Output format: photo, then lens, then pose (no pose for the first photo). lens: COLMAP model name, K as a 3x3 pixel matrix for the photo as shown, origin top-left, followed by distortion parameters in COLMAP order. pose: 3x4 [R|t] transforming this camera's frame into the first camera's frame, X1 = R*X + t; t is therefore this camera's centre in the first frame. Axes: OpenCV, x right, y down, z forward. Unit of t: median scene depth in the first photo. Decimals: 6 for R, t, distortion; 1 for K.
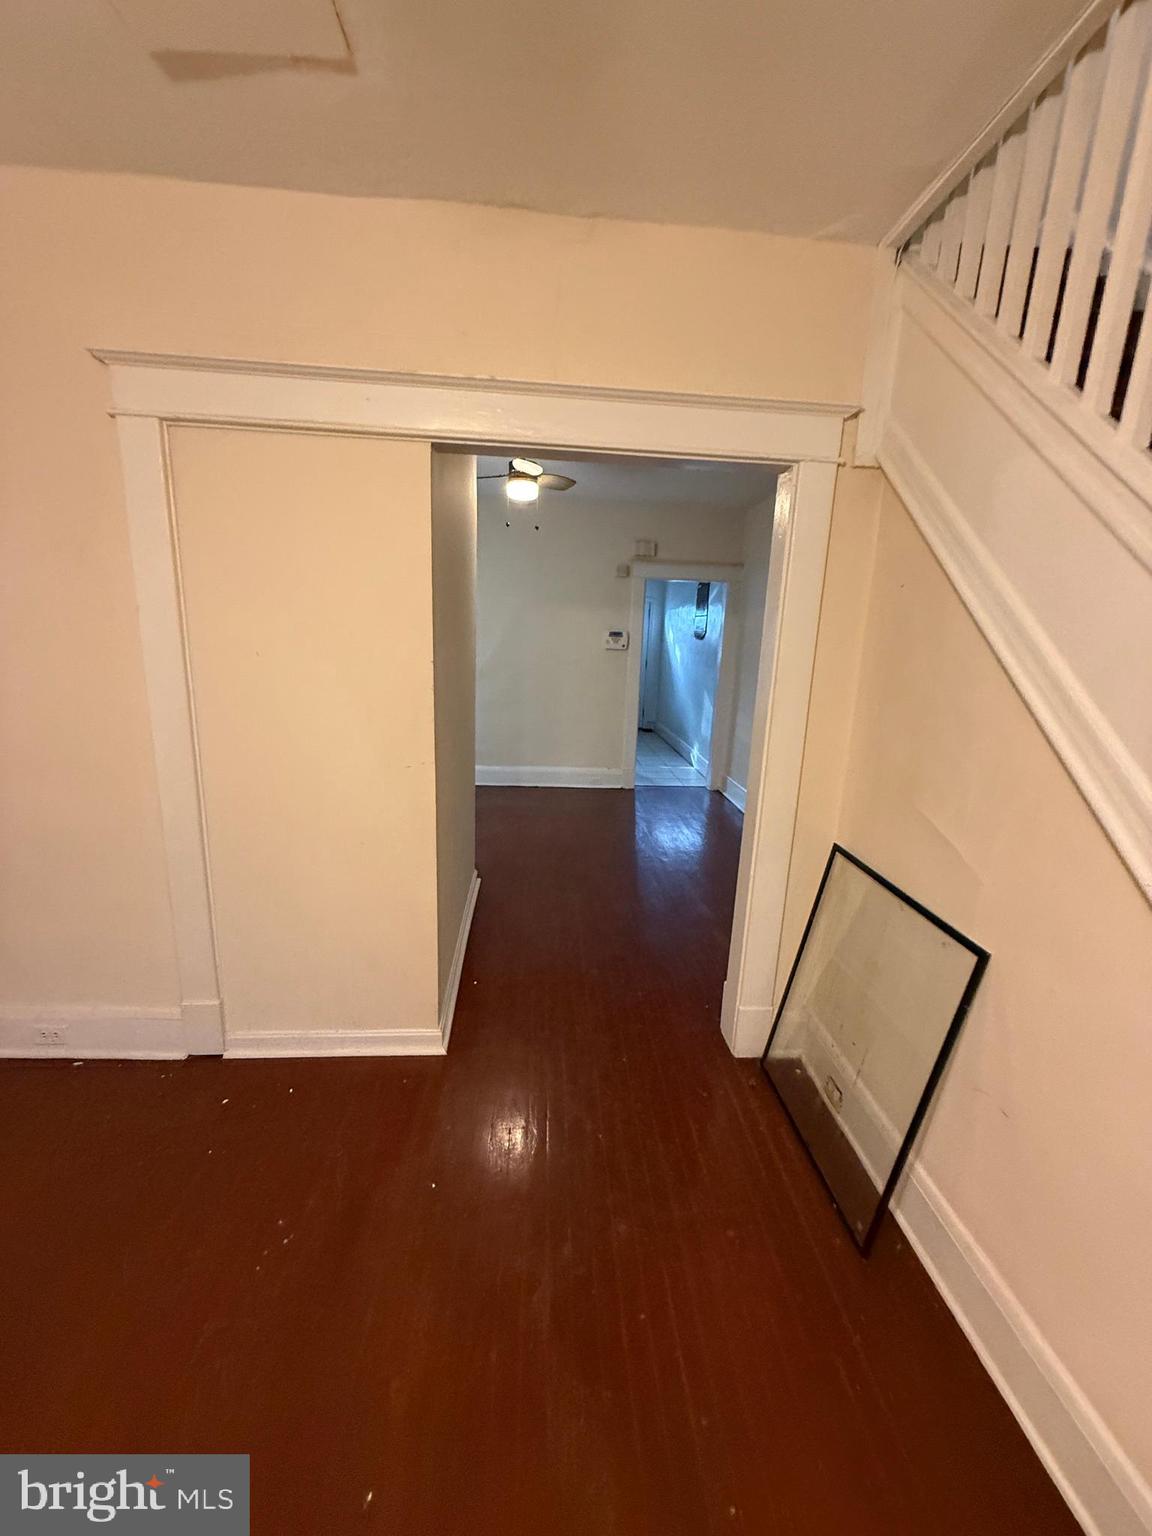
lens RADIAL K [[609.5, 0, 577.6], [0, 609.5, 762.6], [0, 0, 1]] dist [-0.000685, -0.000195]
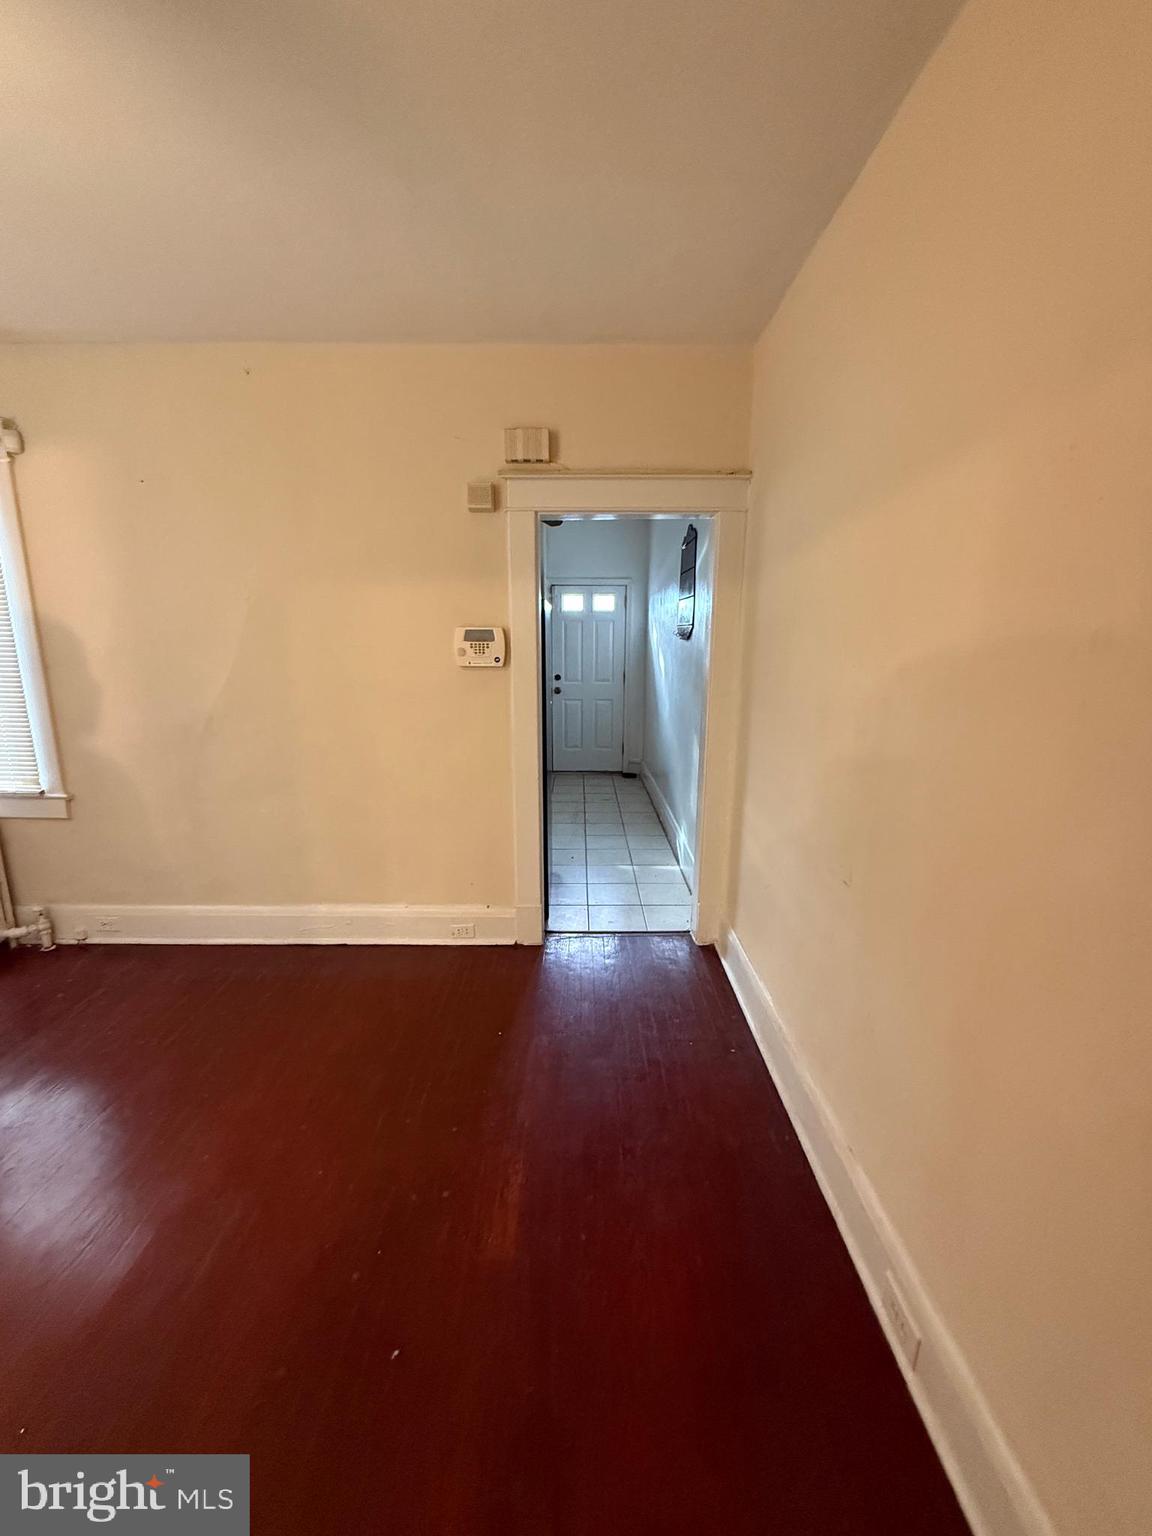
lens RADIAL K [[610.2, 0, 574.7], [0, 610.2, 763.9], [0, 0, 1]] dist [-0.000906, -0.000254]
pose [[0.997769, -0.021333, -0.063260, 0.427781], [0.021047, 0.999765, -0.005174, -0.280552], [0.063356, 0.003831, 0.997984, 1.395343]]
